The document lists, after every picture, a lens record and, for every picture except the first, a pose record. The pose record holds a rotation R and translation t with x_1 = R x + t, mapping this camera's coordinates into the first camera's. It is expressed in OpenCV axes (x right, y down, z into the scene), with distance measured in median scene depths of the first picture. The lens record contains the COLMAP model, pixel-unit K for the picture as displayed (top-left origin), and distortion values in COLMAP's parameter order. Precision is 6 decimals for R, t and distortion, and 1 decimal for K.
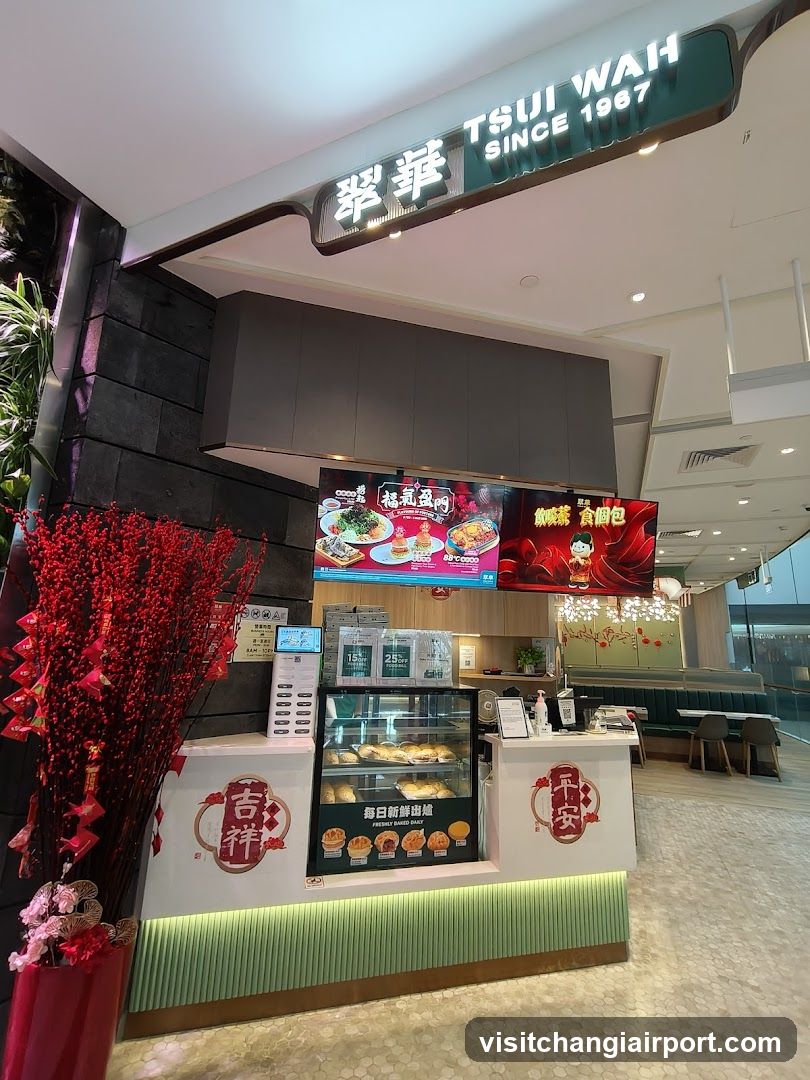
lens RADIAL K [[490.1, 0, 421.4], [0, 490.1, 536.4], [0, 0, 1]] dist [-0.009646, 0.009442]
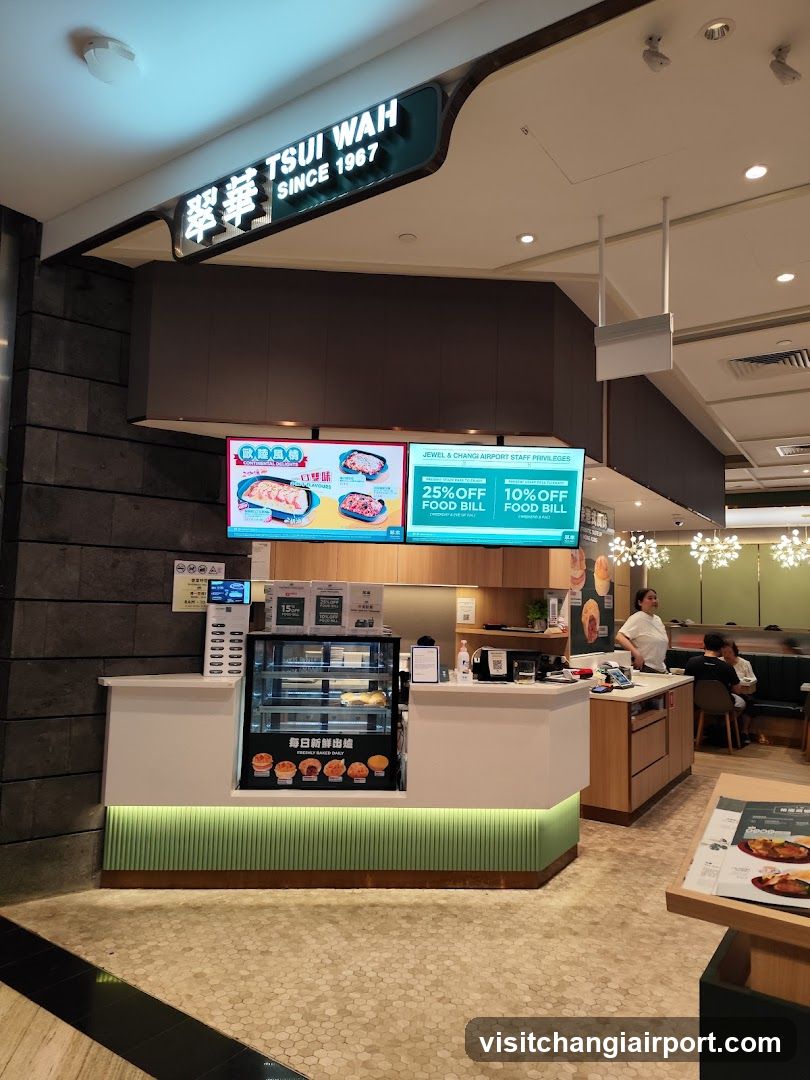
lens RADIAL K [[691.8, 0, 428.7], [0, 691.8, 542.5], [0, 0, 1]] dist [0.012895, -0.002189]
pose [[0.984156, -0.013499, -0.176789, 0.478060], [0.037552, 0.990347, 0.133429, -0.091817], [0.173281, -0.137954, 0.975163, -0.432873]]
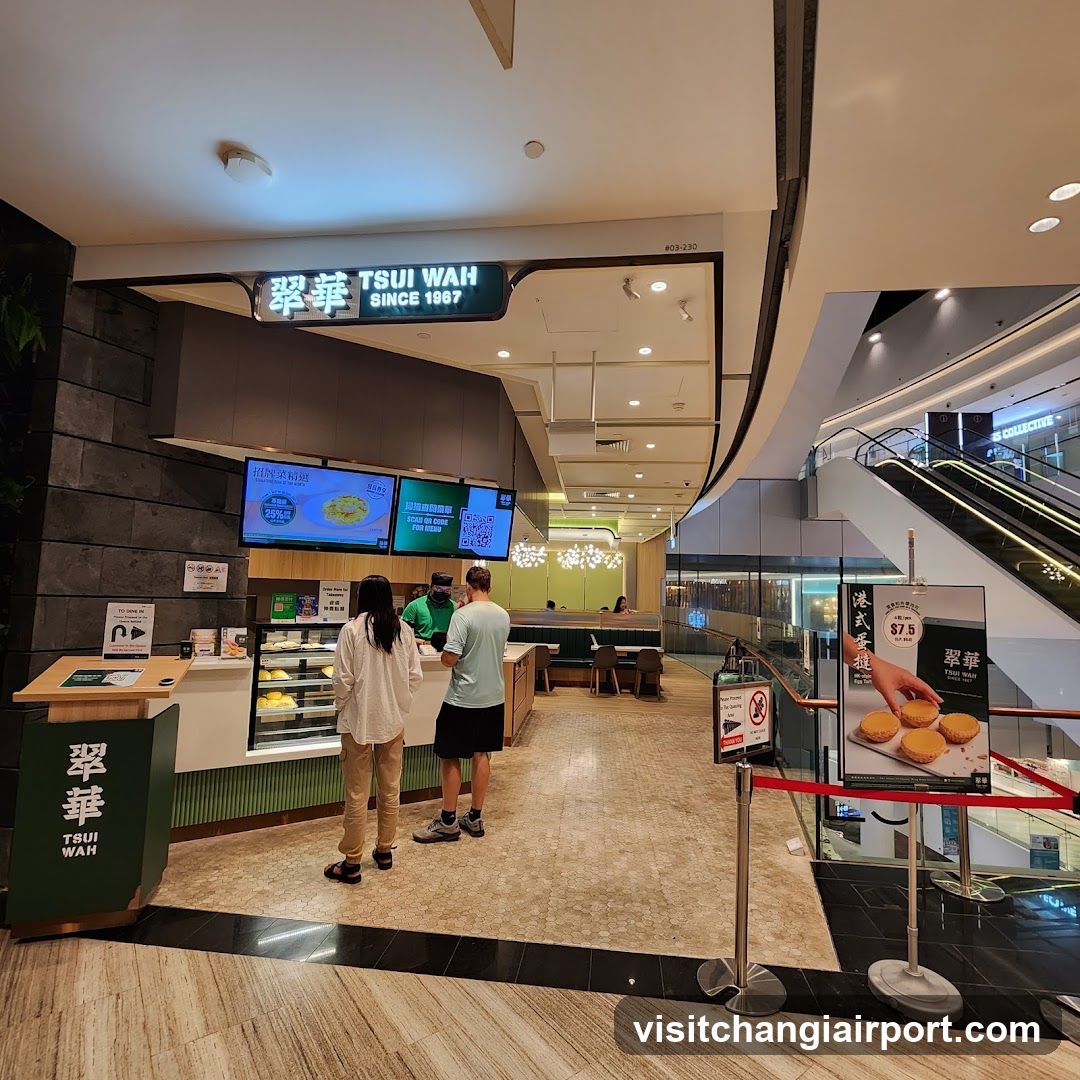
lens RADIAL K [[548.8, 0, 537.6], [0, 548.8, 546.6], [0, 0, 1]] dist [-0.001676, -0.000737]
pose [[0.958581, 0.026280, 0.283606, 0.101221], [-0.066465, 0.988883, 0.133018, -0.153416], [-0.276957, -0.146358, 0.949671, -0.622297]]
